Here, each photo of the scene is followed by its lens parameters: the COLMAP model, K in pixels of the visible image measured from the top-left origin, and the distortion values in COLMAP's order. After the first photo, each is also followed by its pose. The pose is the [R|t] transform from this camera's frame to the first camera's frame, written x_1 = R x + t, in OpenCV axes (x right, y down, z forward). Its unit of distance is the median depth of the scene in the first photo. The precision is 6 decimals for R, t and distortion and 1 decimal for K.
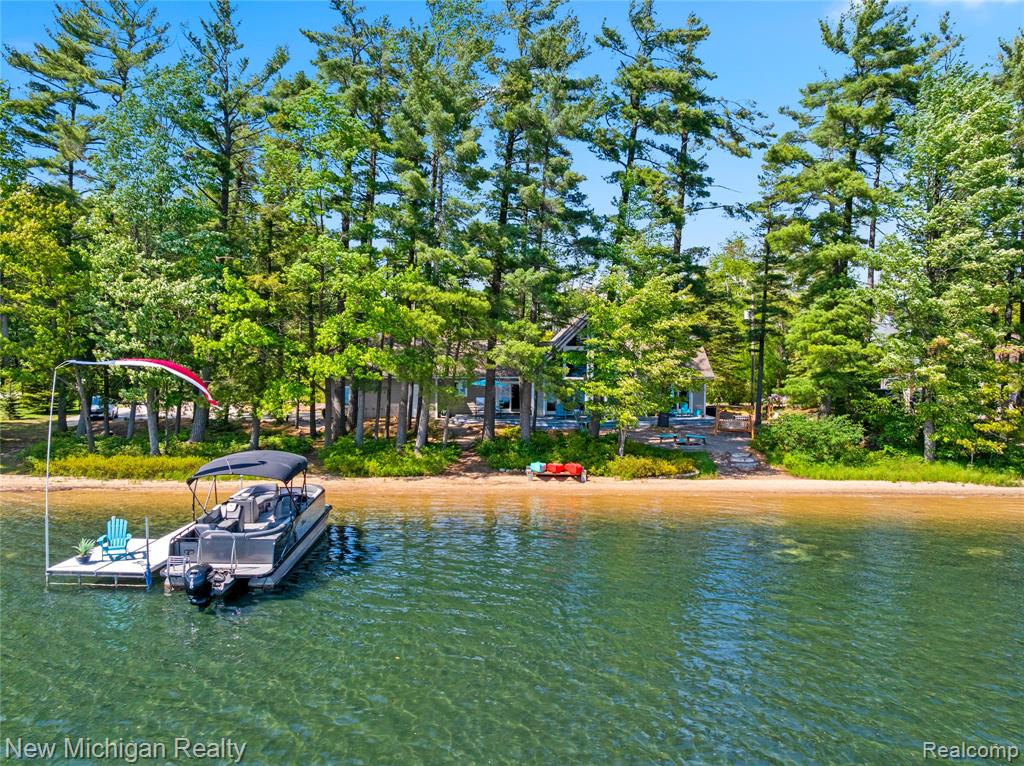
lens RADIAL K [[772.1, 0, 505.8], [0, 772.1, 381.8], [0, 0, 1]] dist [-0.030899, -0.007627]
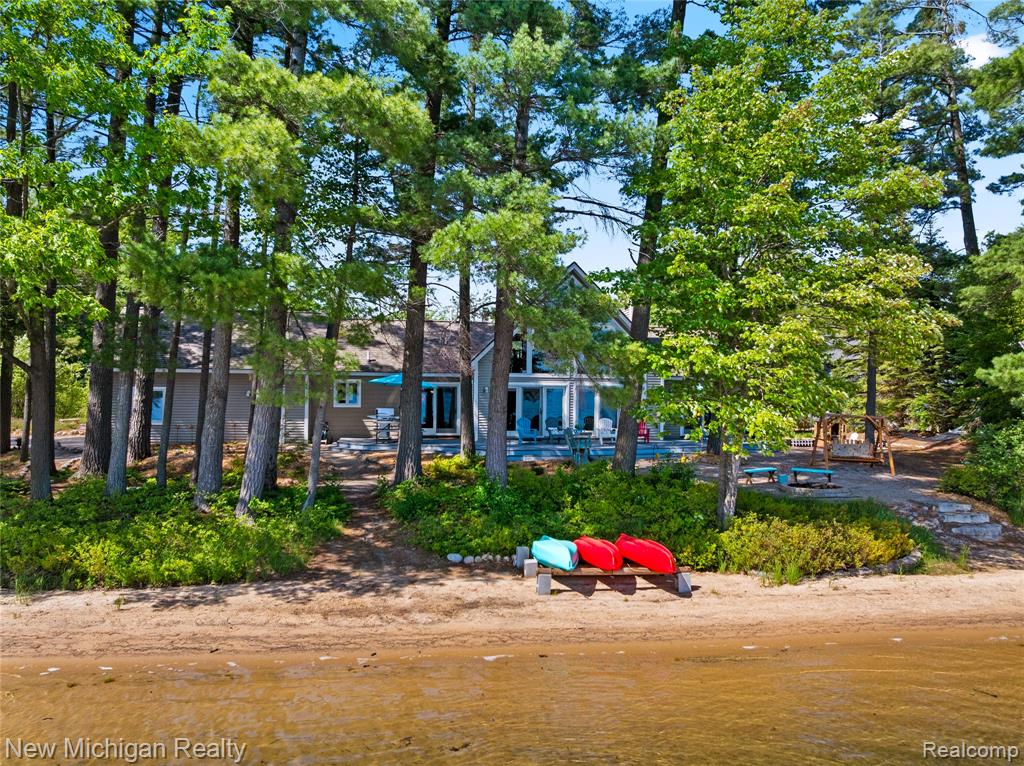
lens RADIAL K [[772.1, 0, 505.8], [0, 772.1, 381.8], [0, 0, 1]] dist [-0.030899, -0.007627]
pose [[0.990735, 0.007779, 0.135589, -0.033364], [-0.000259, 0.998465, -0.055392, 0.048148], [-0.135812, 0.054844, 0.989215, 0.627312]]
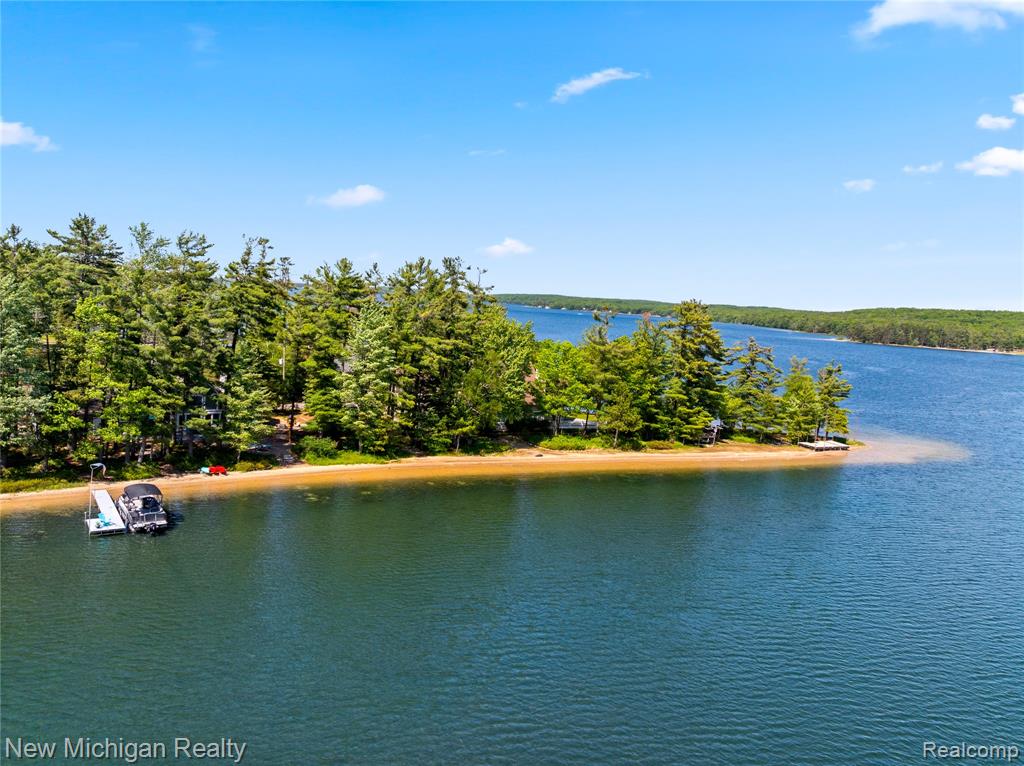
lens RADIAL K [[772.1, 0, 505.8], [0, 772.1, 381.8], [0, 0, 1]] dist [-0.030899, -0.007627]
pose [[0.808083, -0.024329, 0.588567, -0.591936], [-0.037314, 0.995026, 0.092361, -0.408724], [-0.587886, -0.096597, 0.803156, -1.397978]]
